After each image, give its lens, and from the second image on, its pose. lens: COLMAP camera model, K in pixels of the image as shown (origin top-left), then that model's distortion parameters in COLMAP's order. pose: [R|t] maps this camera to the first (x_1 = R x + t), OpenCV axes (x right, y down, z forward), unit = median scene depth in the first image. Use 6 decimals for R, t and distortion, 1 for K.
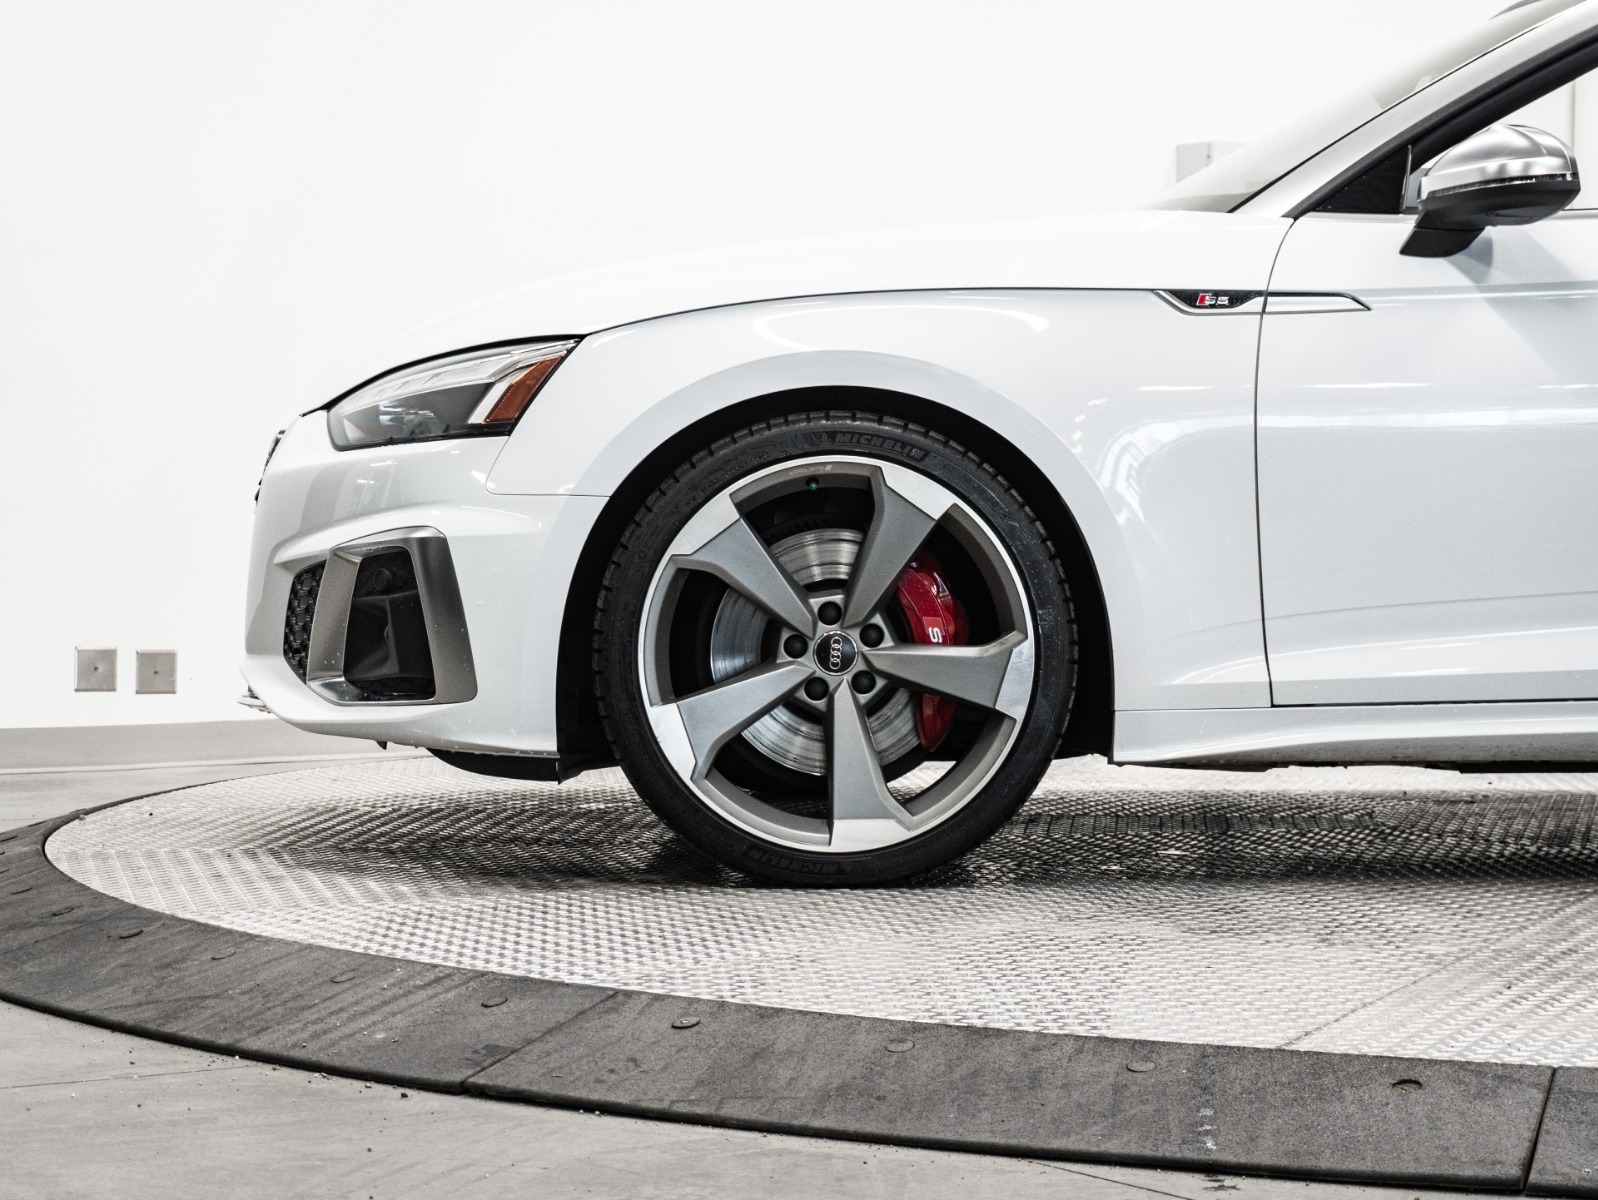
lens RADIAL K [[3791.0, 0, 799.0], [0, 3791.0, 600.0], [0, 0, 1]] dist [0.041947, 0.347126]
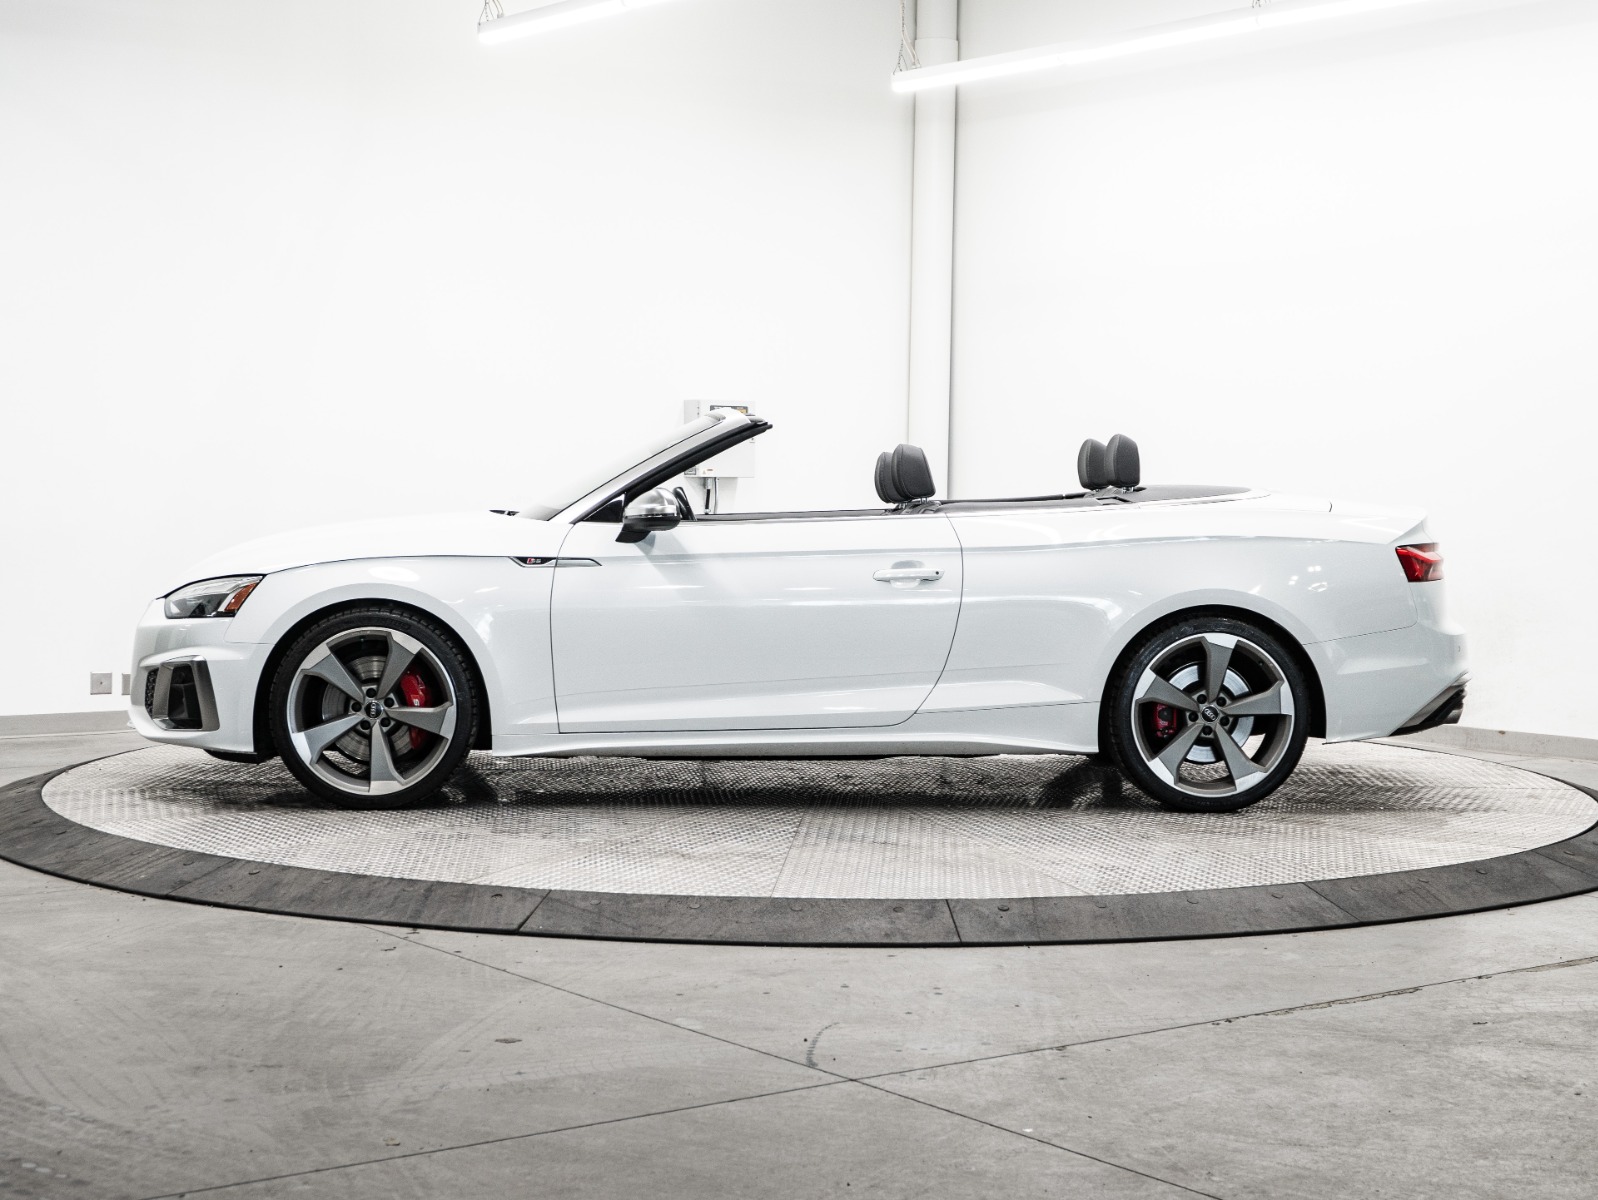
lens RADIAL K [[2563.1, 0, 799.0], [0, 2563.1, 600.0], [0, 0, 1]] dist [0.030042, -0.004369]
pose [[0.999267, 0.003275, 0.038138, 0.213489], [-0.003995, 0.999815, 0.018807, -0.085703], [-0.038070, -0.018946, 0.999095, -0.603744]]
